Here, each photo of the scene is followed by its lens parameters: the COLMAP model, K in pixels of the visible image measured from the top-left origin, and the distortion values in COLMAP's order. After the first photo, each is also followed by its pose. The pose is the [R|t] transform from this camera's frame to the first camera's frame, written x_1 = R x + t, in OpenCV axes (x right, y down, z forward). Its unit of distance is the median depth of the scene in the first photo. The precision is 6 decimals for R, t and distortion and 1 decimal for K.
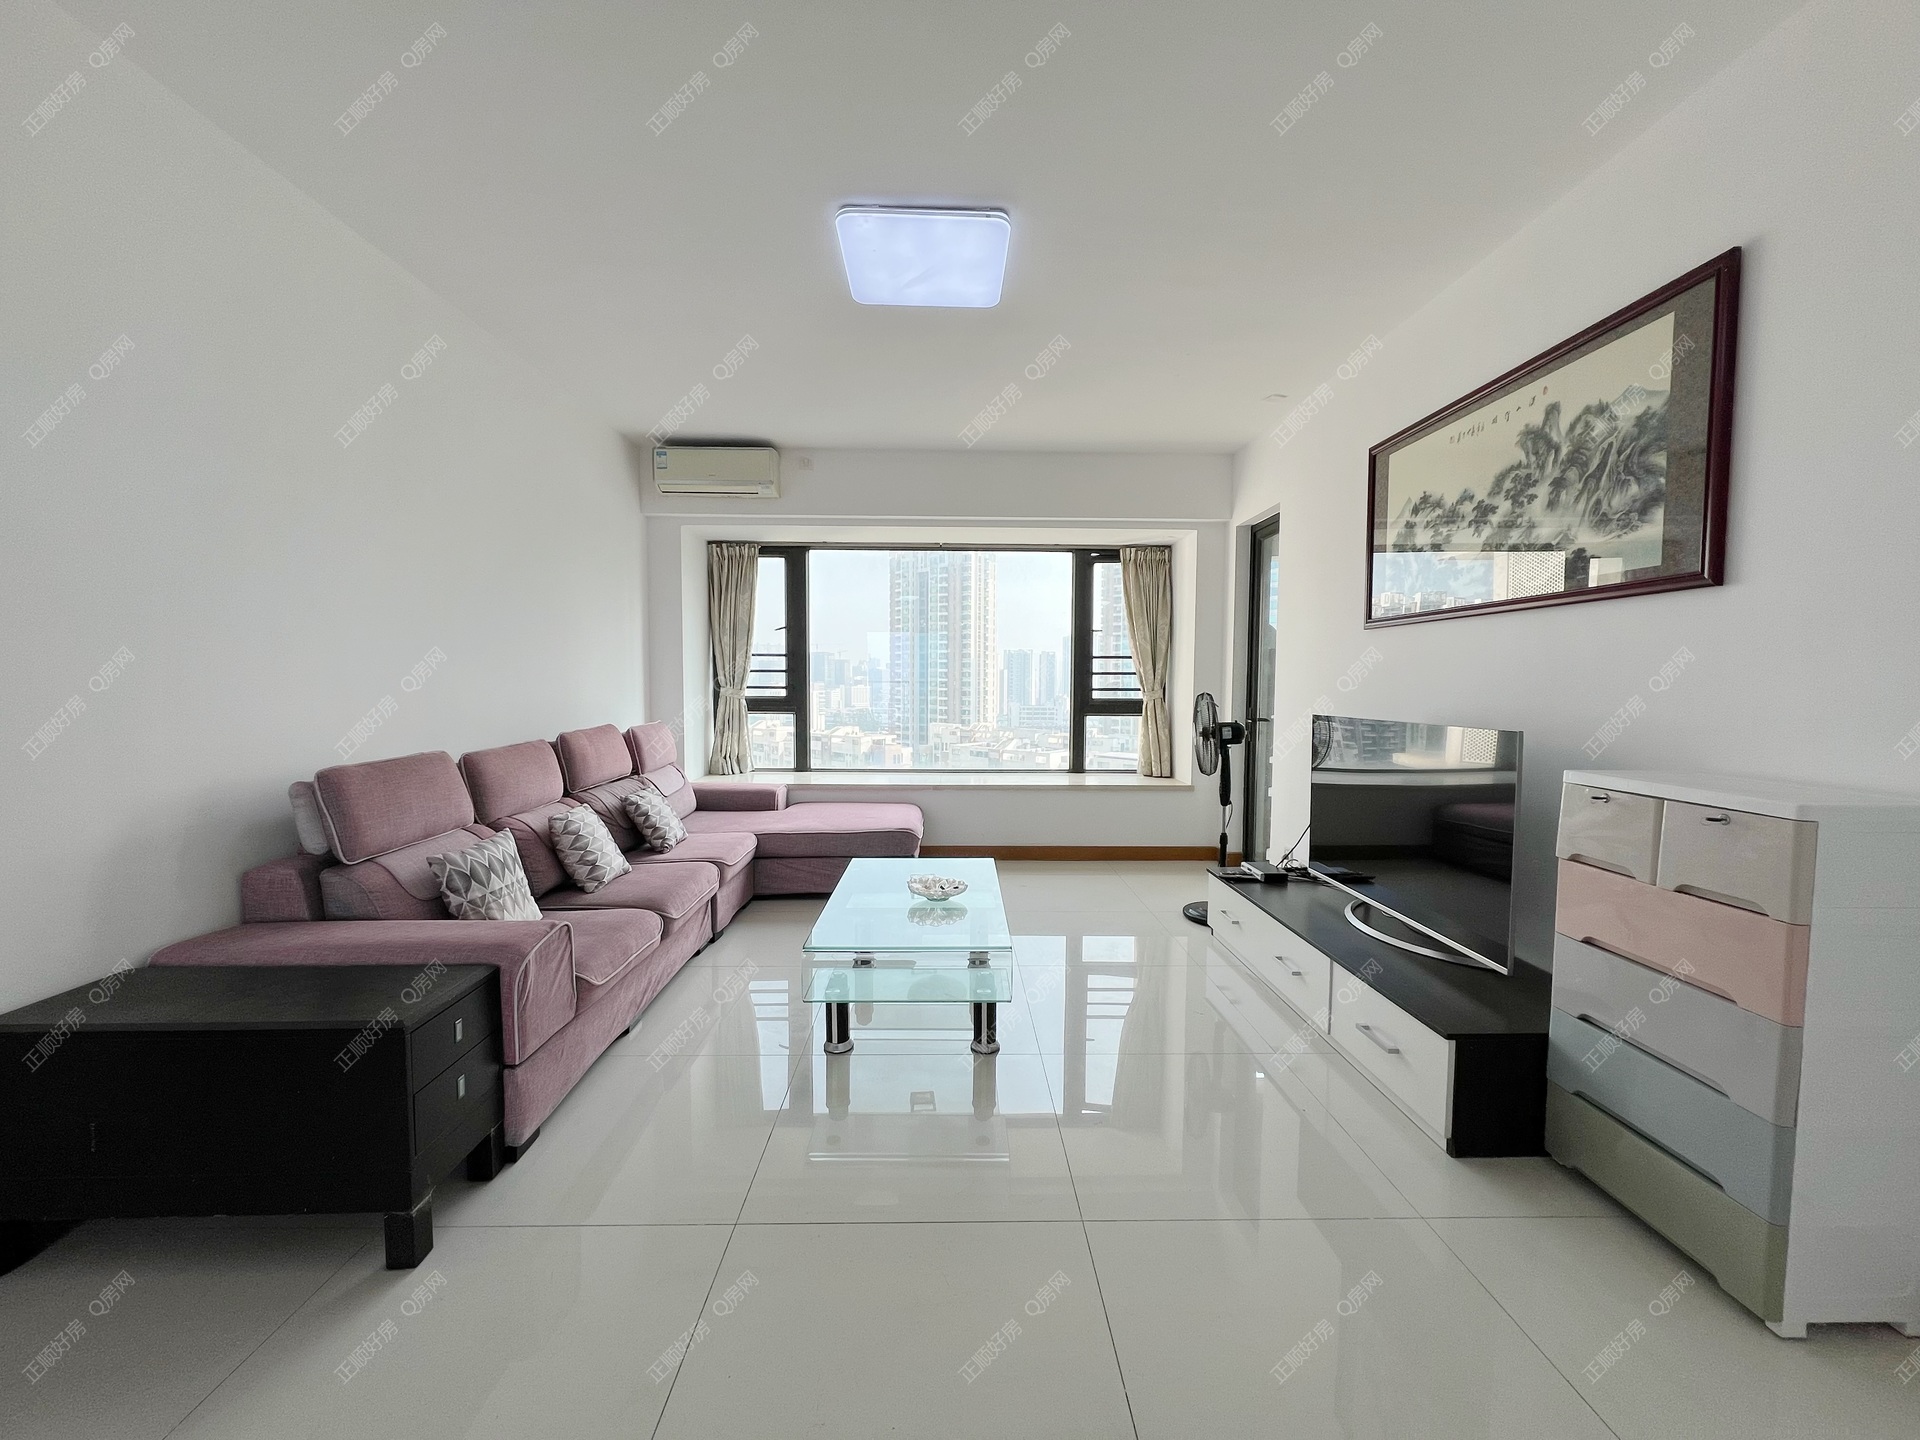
lens RADIAL K [[763.1, 0, 955.4], [0, 763.1, 729.1], [0, 0, 1]] dist [-0.001378, -0.000216]
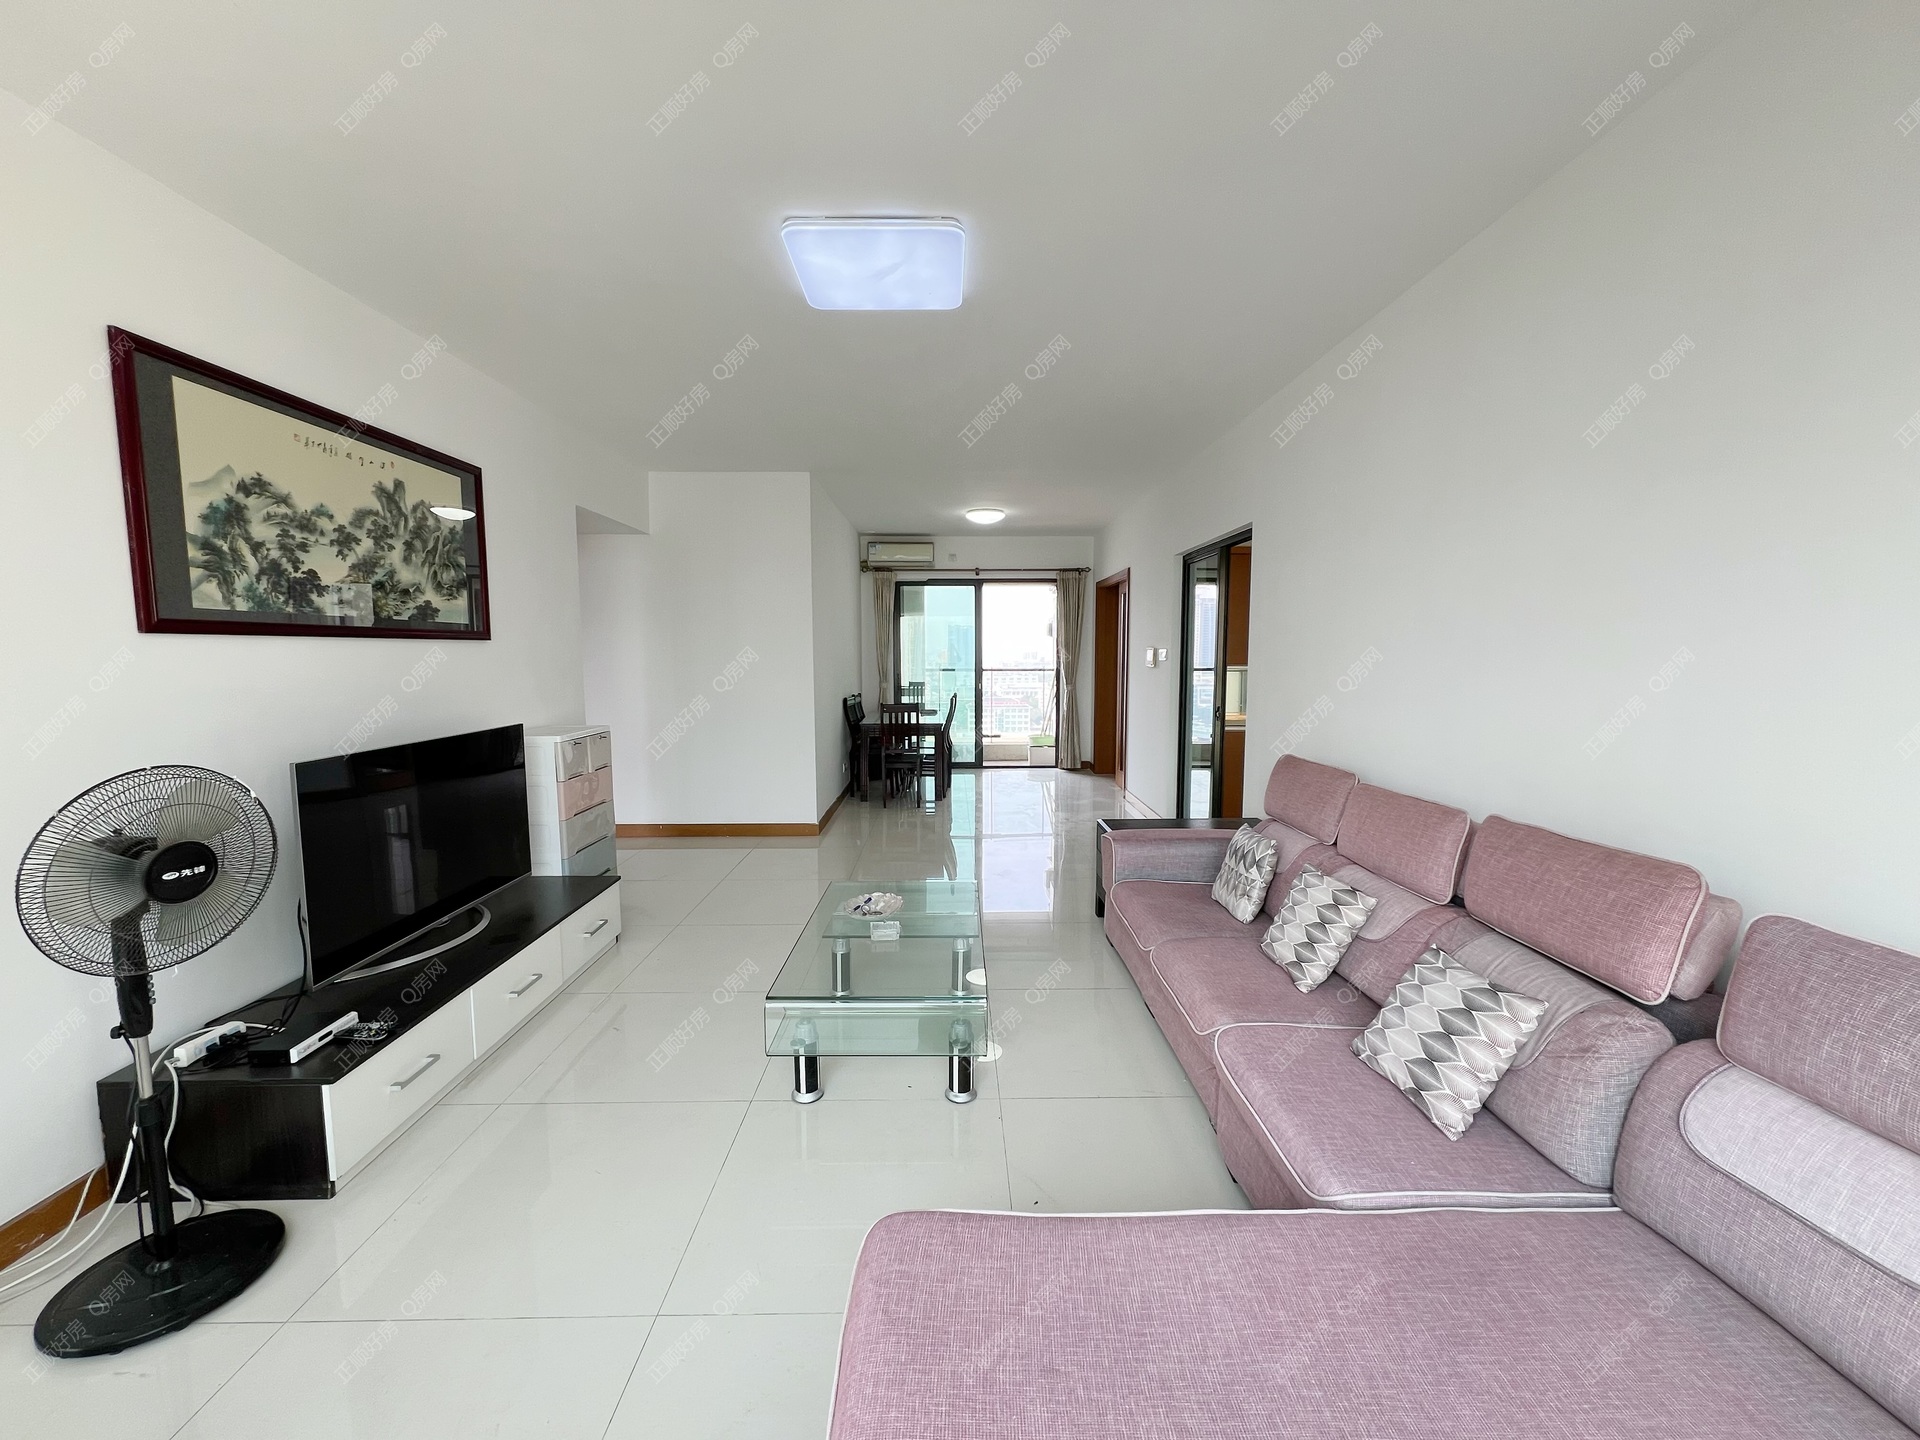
lens RADIAL K [[773.3, 0, 961.2], [0, 773.3, 725.9], [0, 0, 1]] dist [0.000952, 0.000337]
pose [[-0.999987, 0.004095, 0.002925, -0.076072], [0.004505, 0.987477, 0.157696, -0.101736], [-0.002242, 0.157707, -0.987483, 1.087145]]
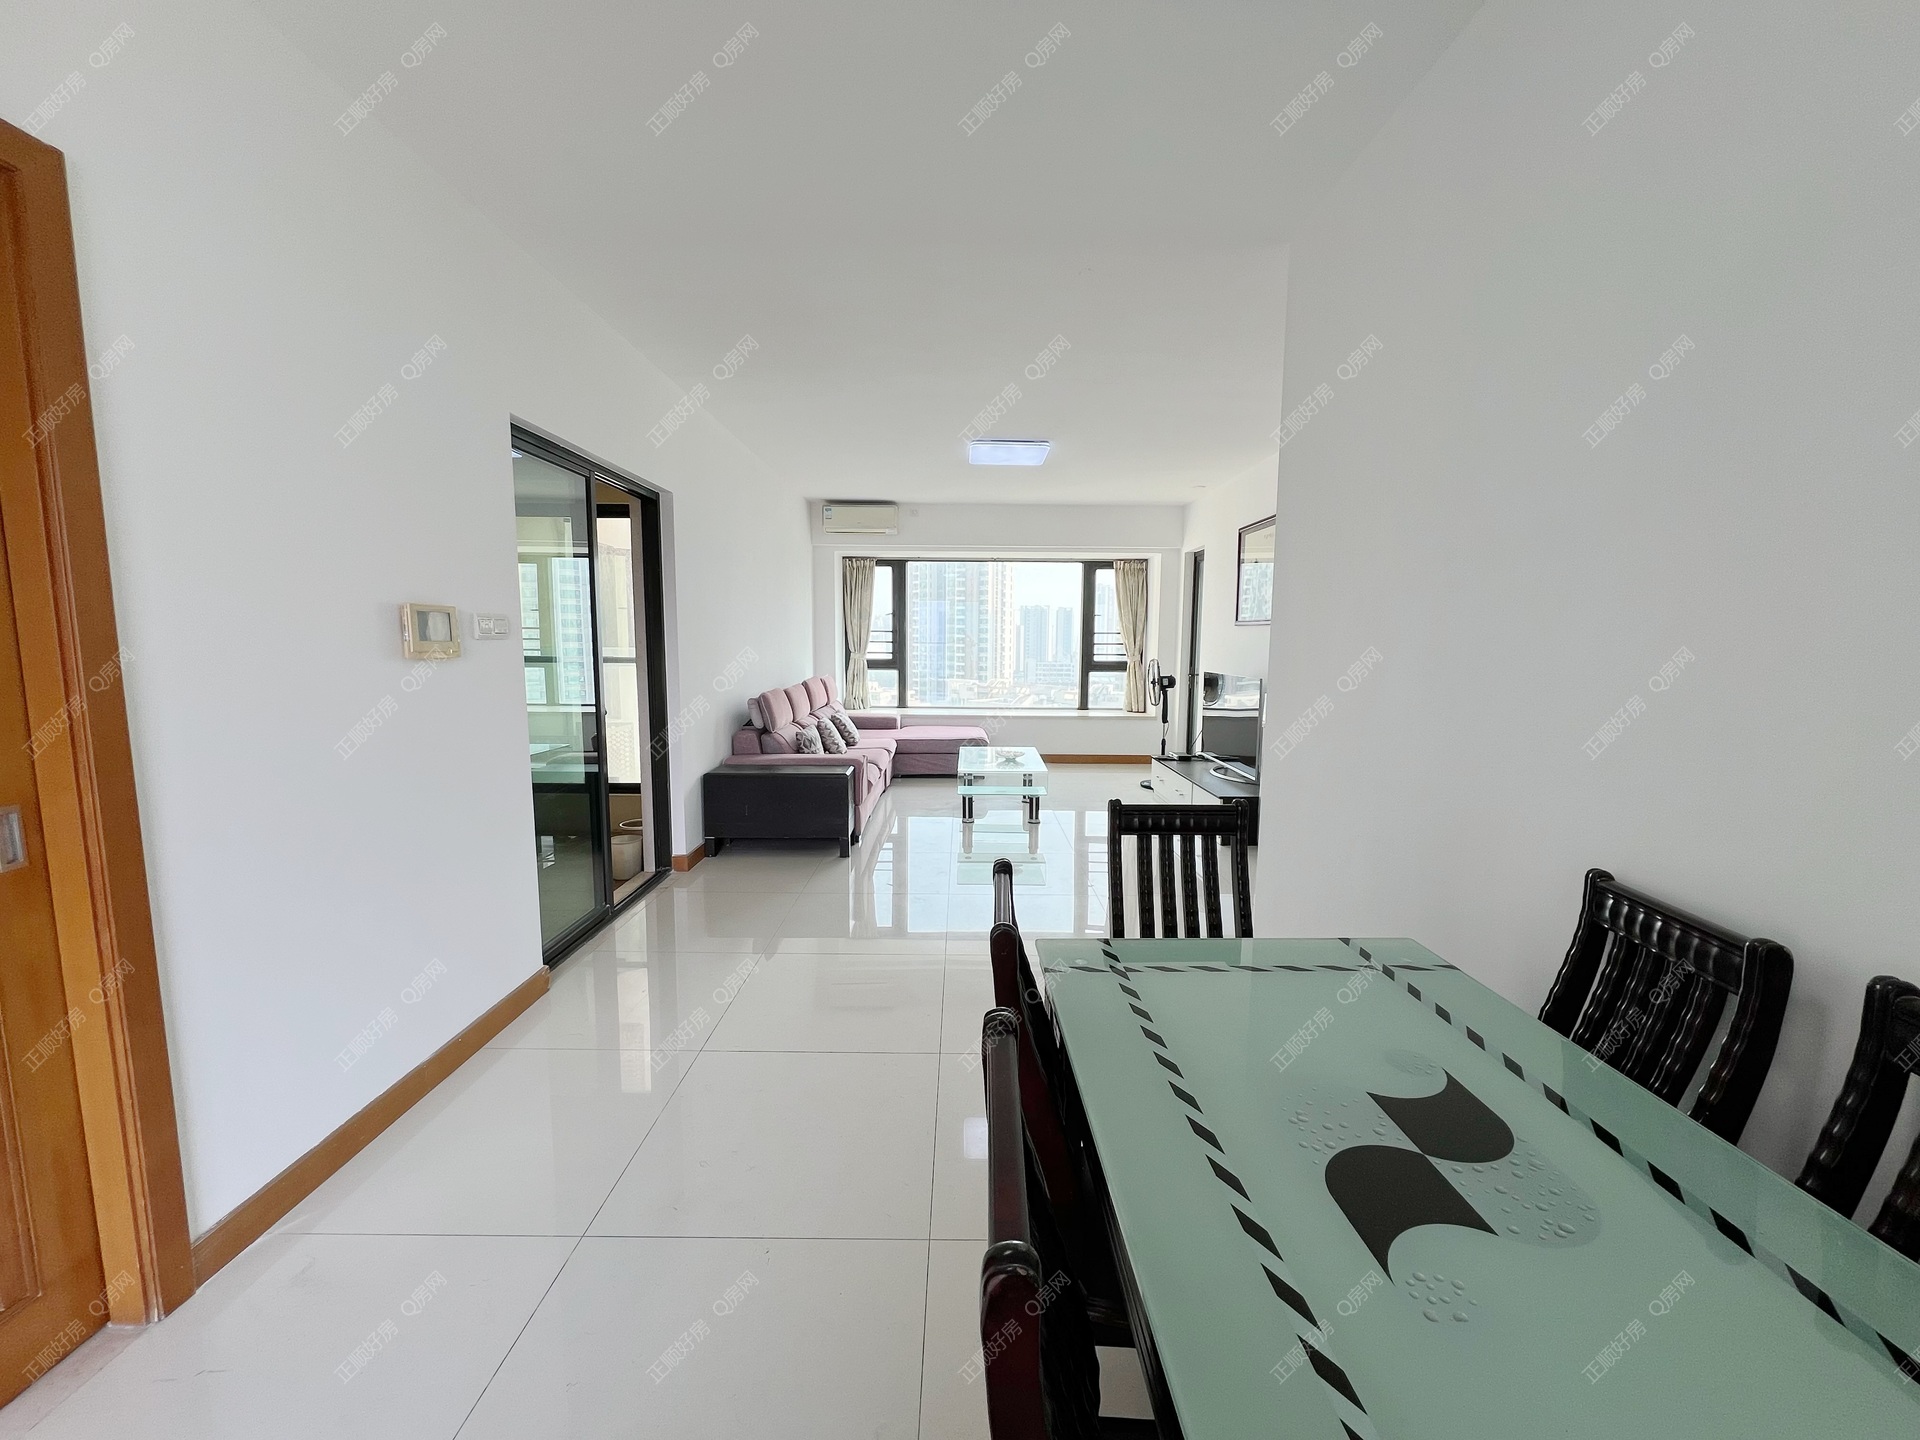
lens RADIAL K [[777.5, 0, 960.0], [0, 777.5, 720.0], [0, 0, 1]] dist [0.001659, 0.000049]
pose [[0.999914, 0.004228, -0.012426, -0.075796], [-0.003673, 0.999011, 0.044320, 0.011568], [0.012601, -0.044271, 0.998940, -0.624883]]
